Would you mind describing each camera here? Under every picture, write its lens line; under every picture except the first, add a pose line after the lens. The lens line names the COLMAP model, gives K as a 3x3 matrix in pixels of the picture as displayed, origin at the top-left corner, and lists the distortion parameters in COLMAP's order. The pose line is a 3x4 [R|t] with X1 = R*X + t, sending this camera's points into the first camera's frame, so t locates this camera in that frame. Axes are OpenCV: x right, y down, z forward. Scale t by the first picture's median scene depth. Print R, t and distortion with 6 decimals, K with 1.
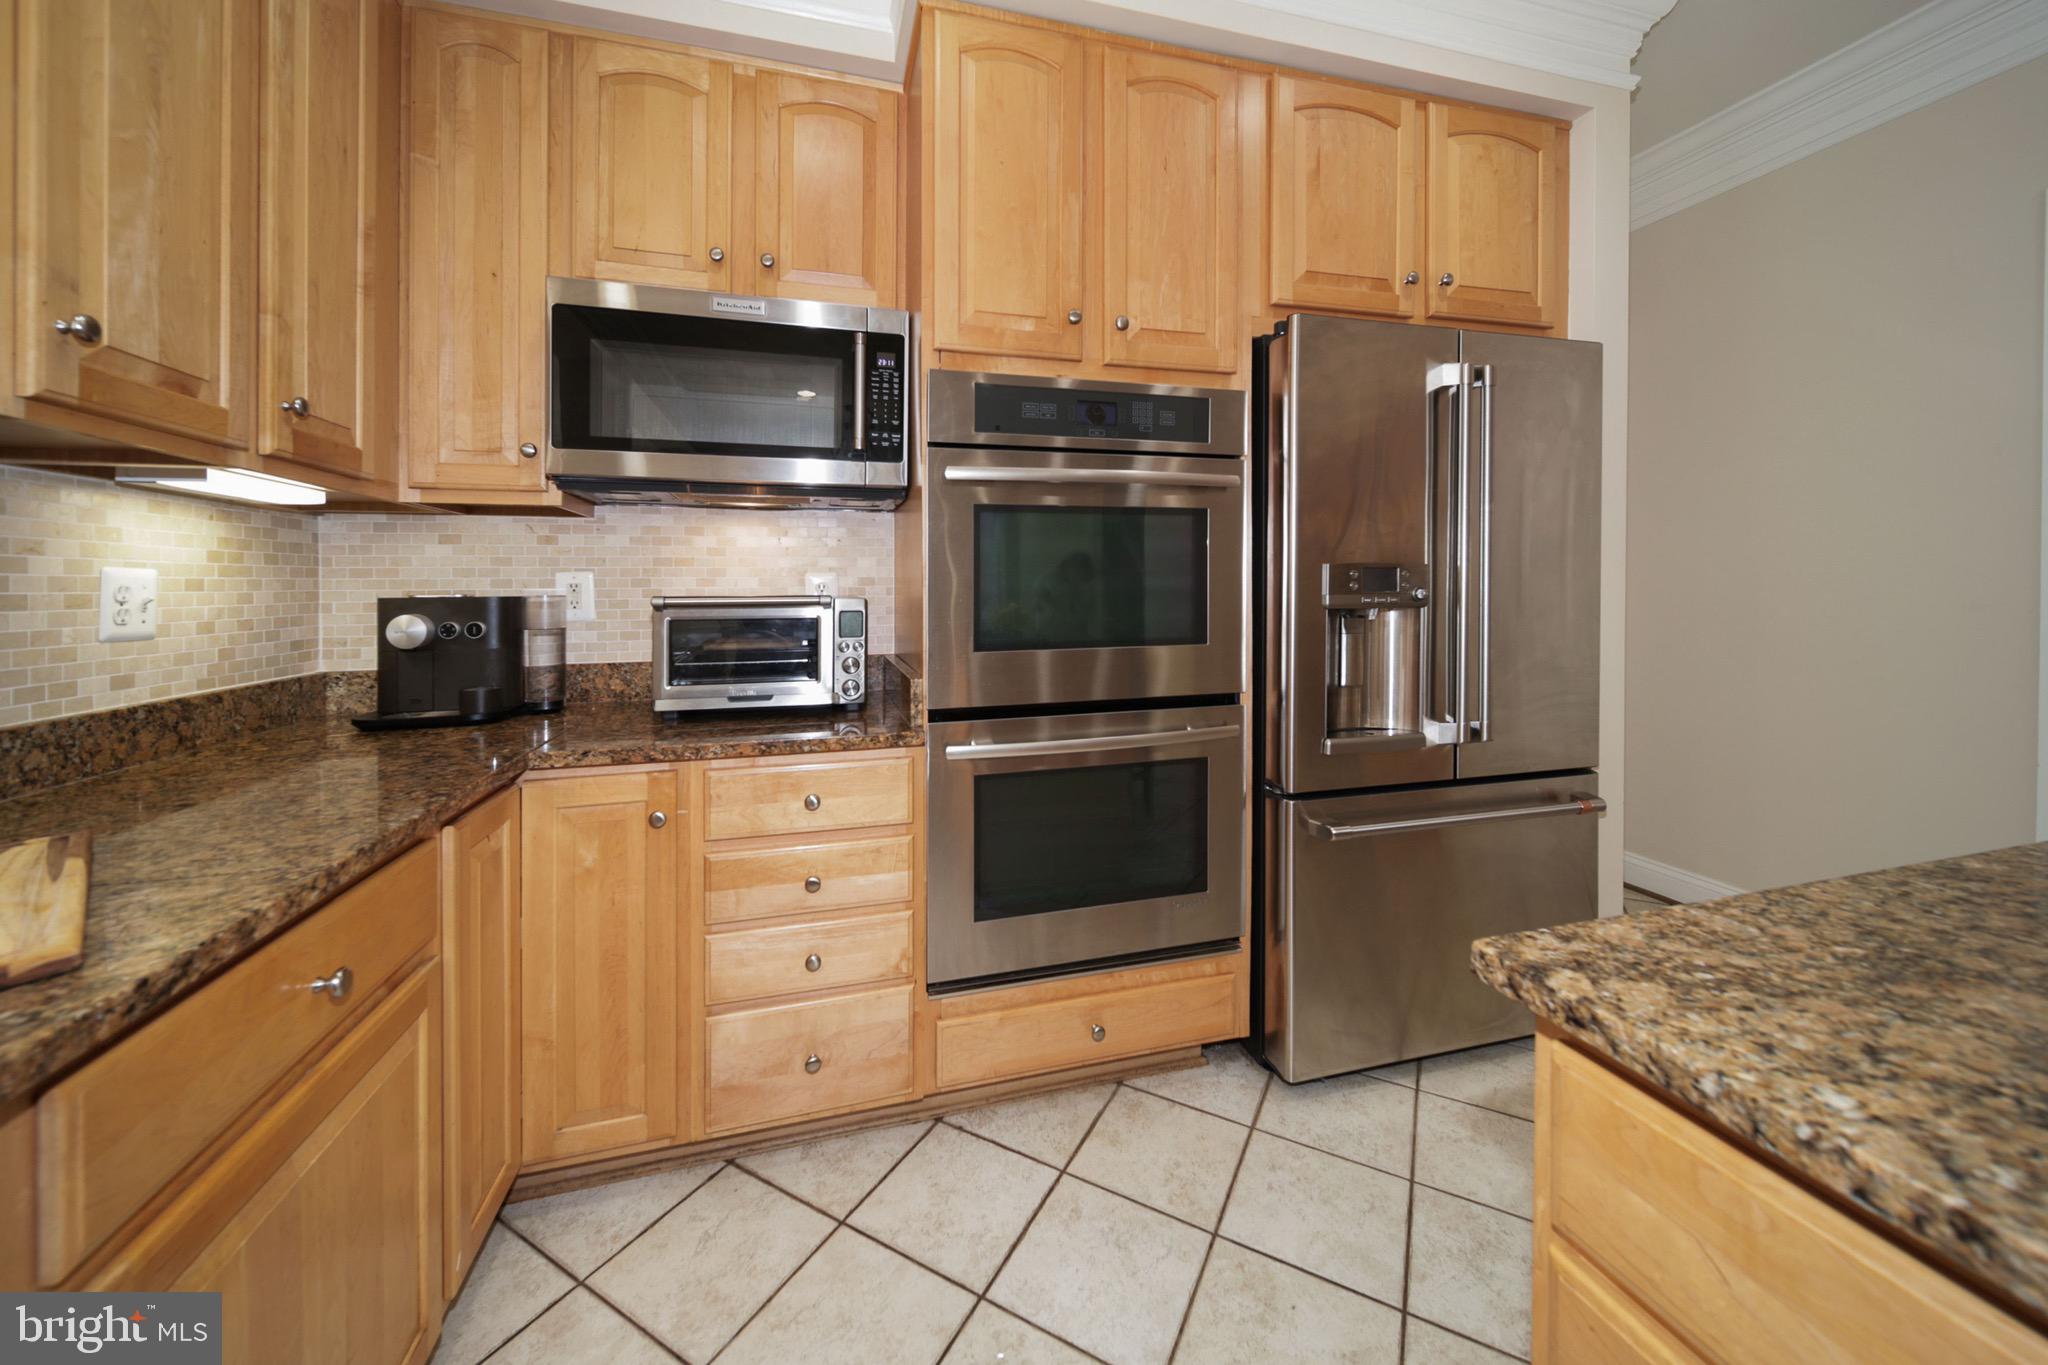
lens RADIAL K [[754.2, 0, 1028.4], [0, 754.2, 571.7], [0, 0, 1]] dist [0.001930, -0.000219]
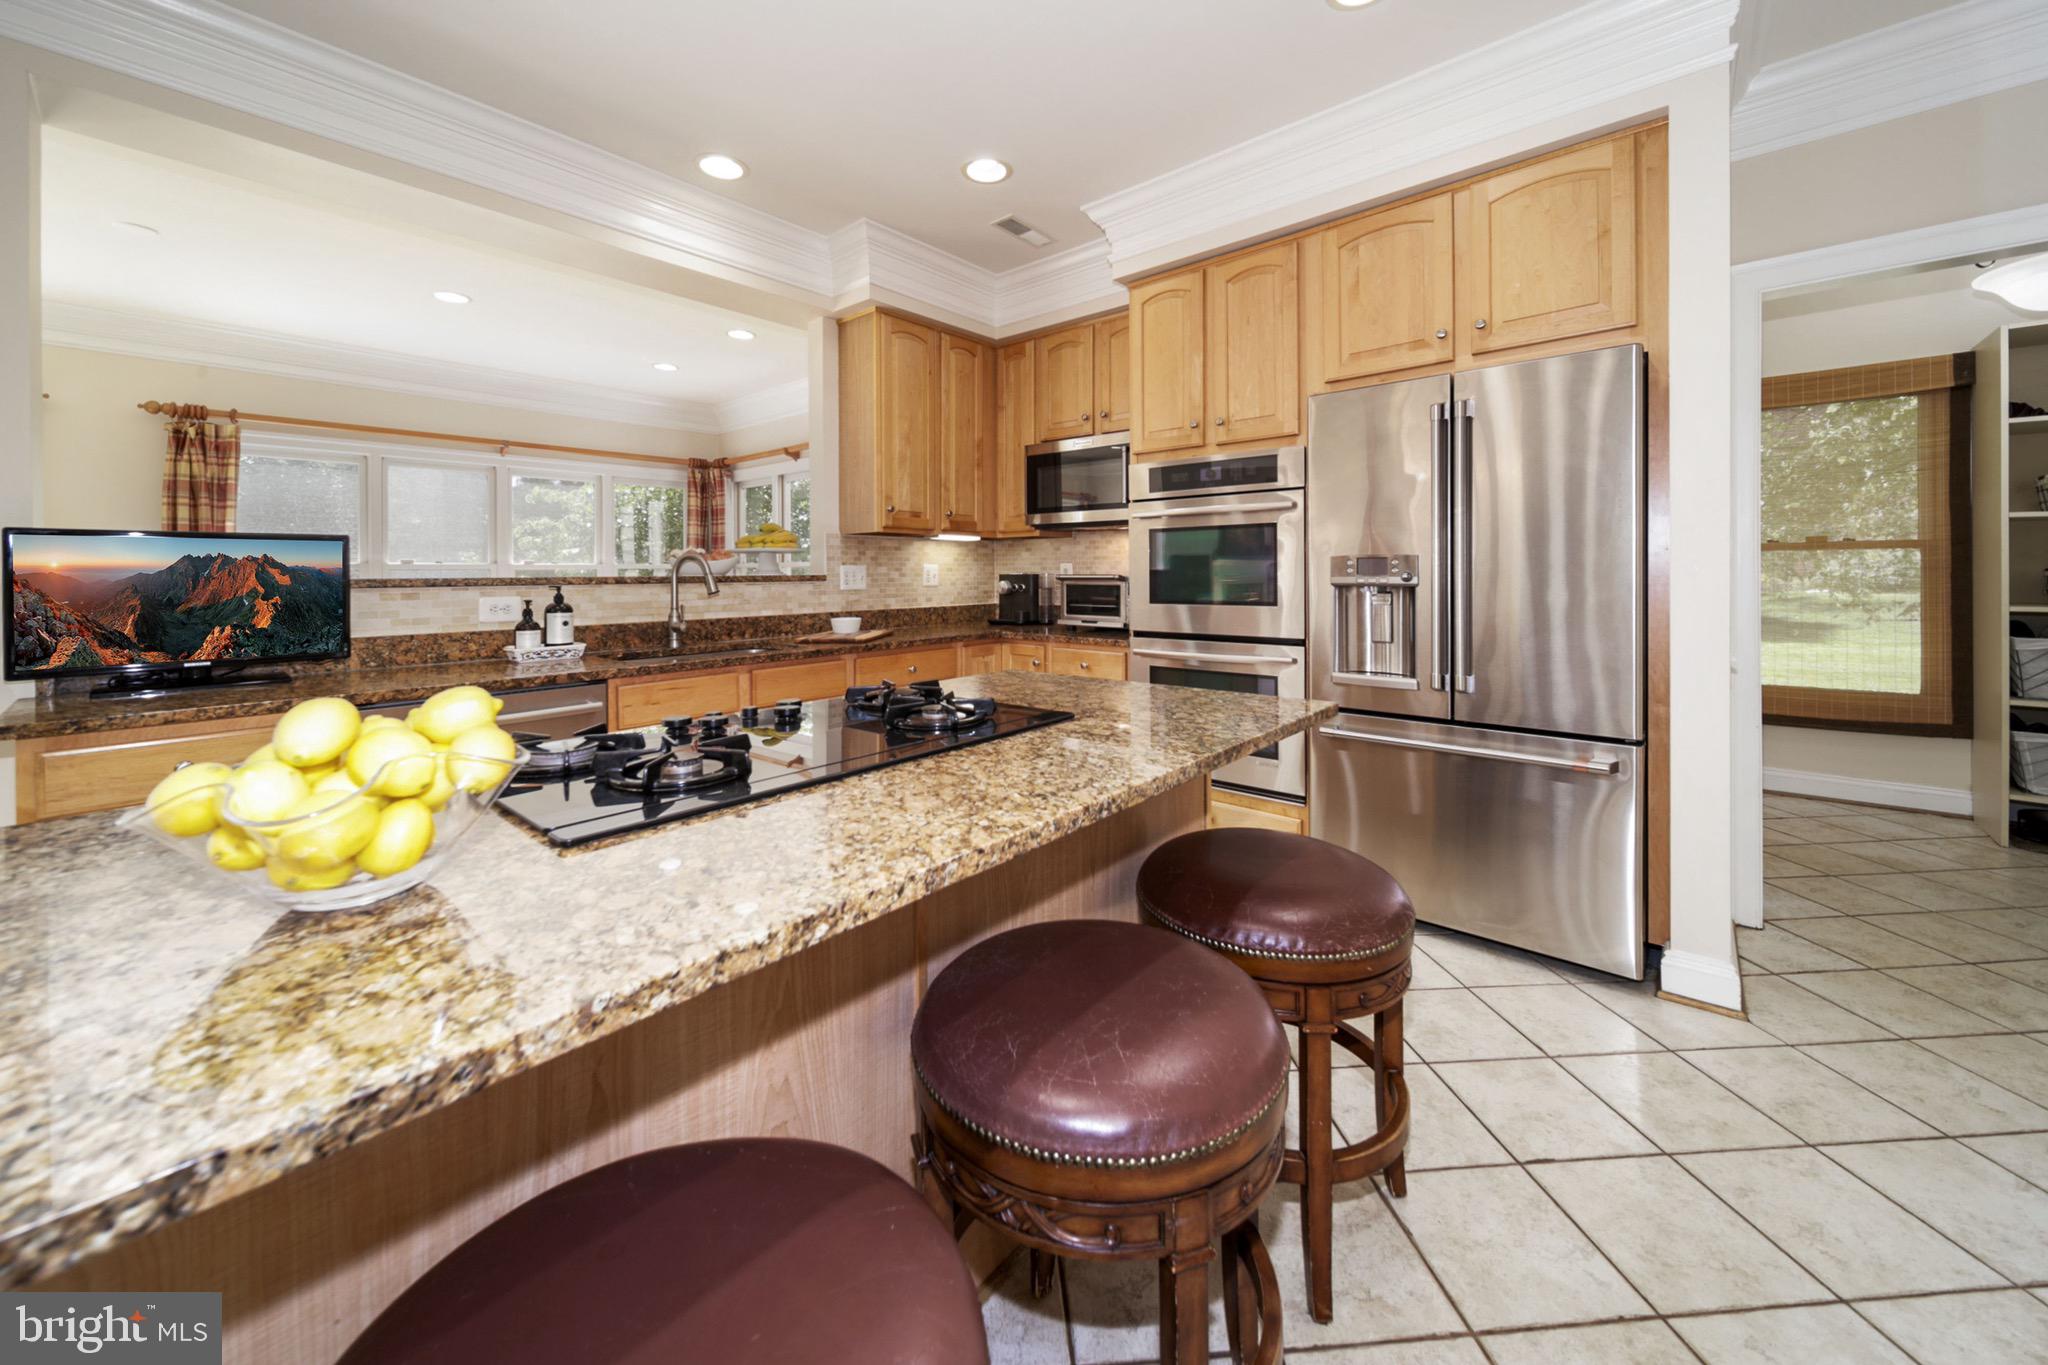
lens RADIAL K [[759.3, 0, 1023.5], [0, 759.3, 581.2], [0, 0, 1]] dist [-0.001284, -0.000390]
pose [[0.561266, 0.015594, -0.827488, 1.329635], [0.017664, 0.999369, 0.030814, -0.020408], [0.827447, -0.031911, 0.560637, -0.379093]]
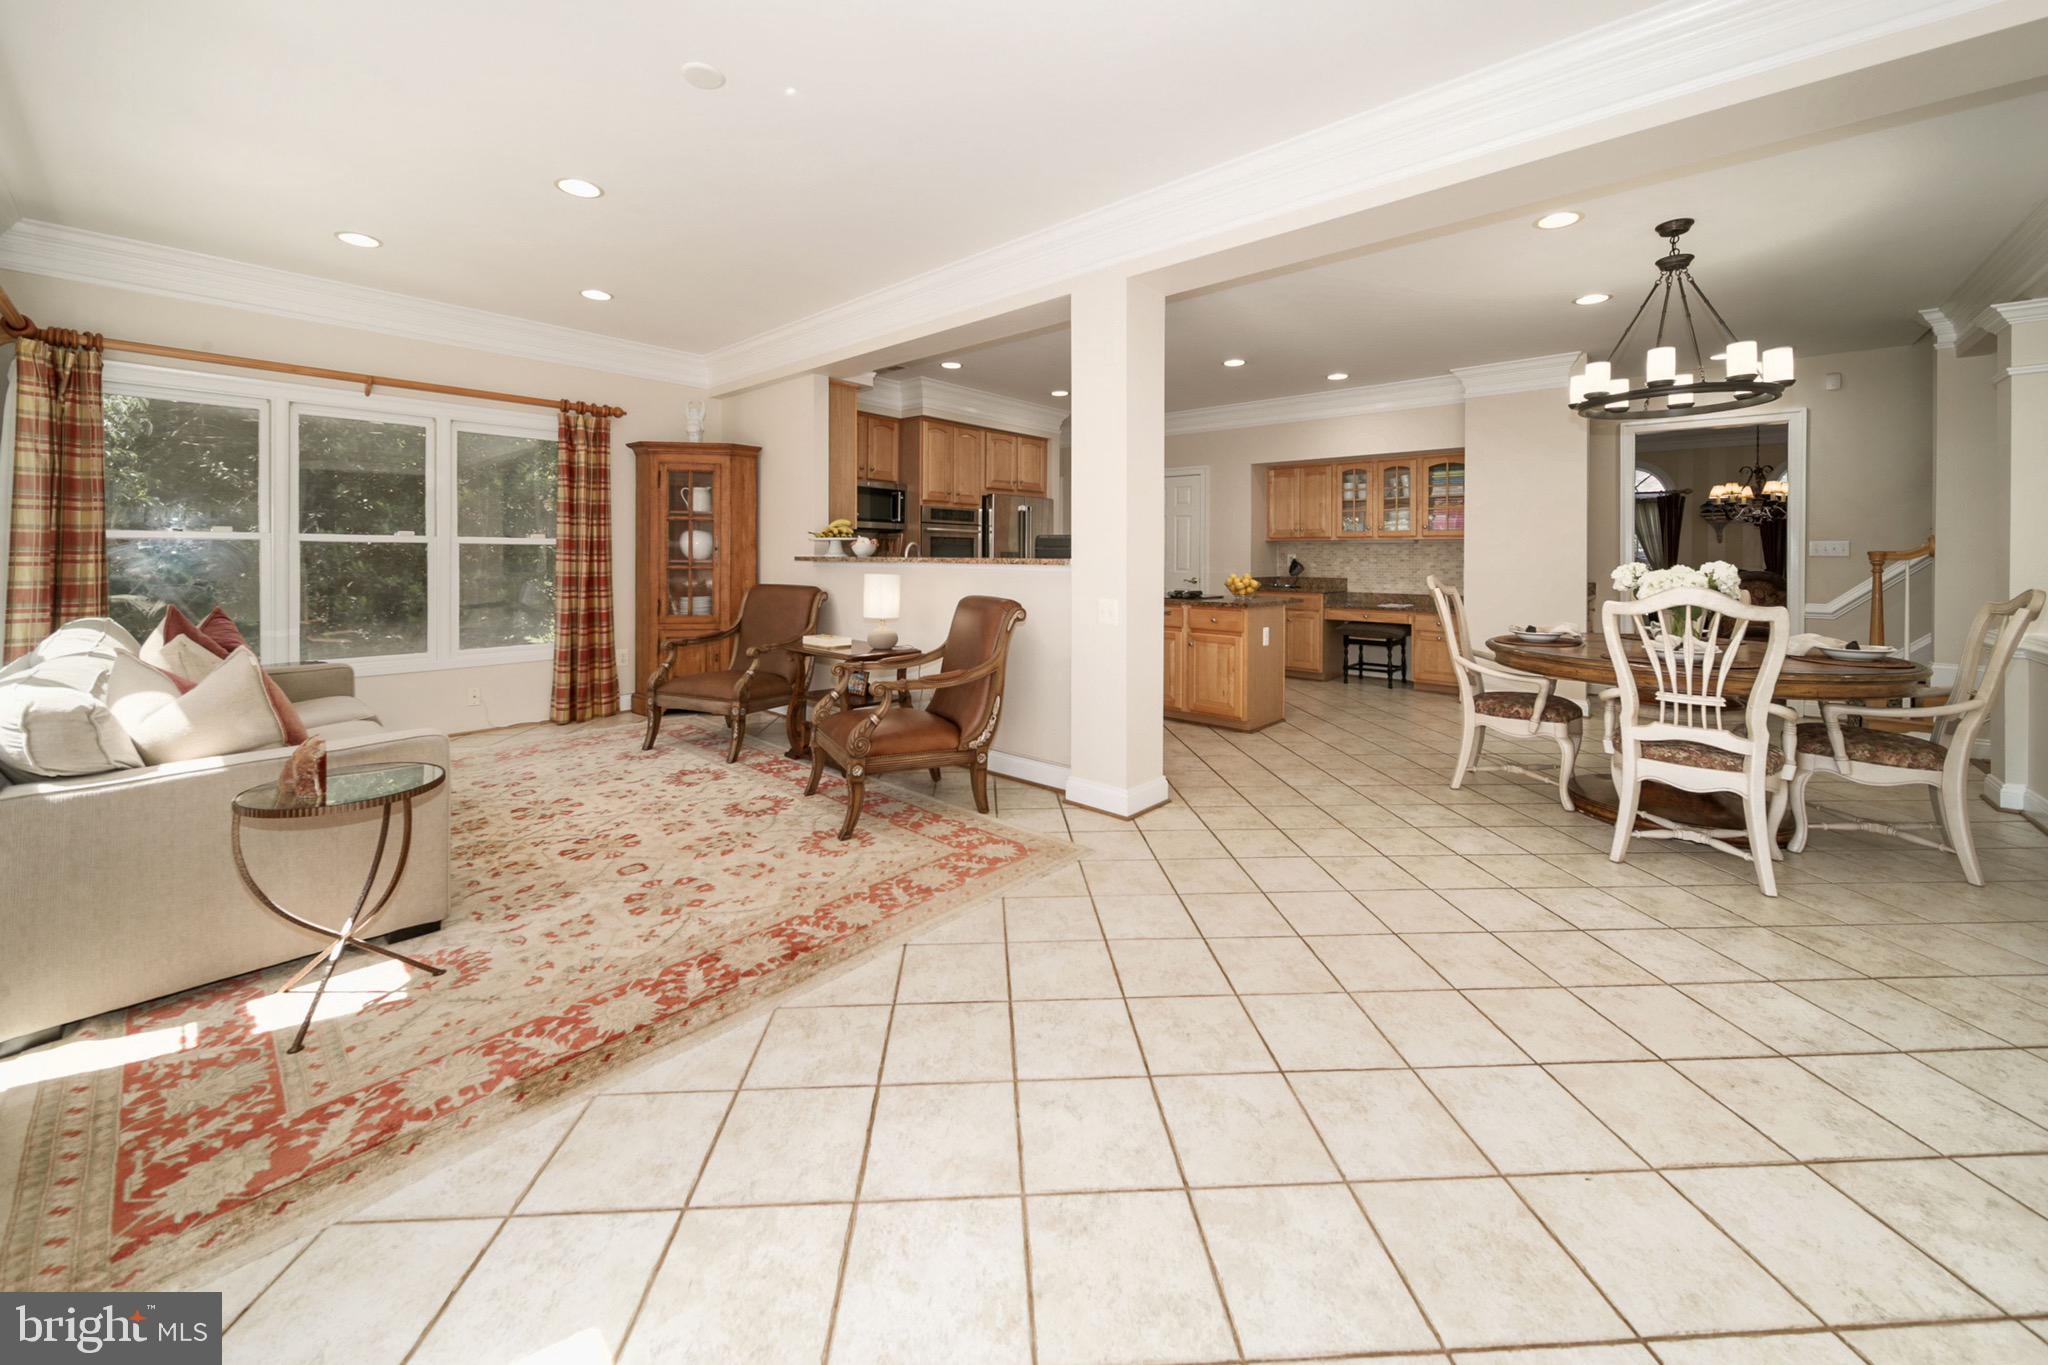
lens RADIAL K [[767.4, 0, 1026.4], [0, 767.4, 562.4], [0, 0, 1]] dist [-0.001568, -0.000095]
pose [[0.829586, 0.012638, 0.558236, -1.925764], [-0.026429, 0.999512, 0.016647, -0.030655], [-0.557754, -0.028564, 0.829515, -2.732774]]
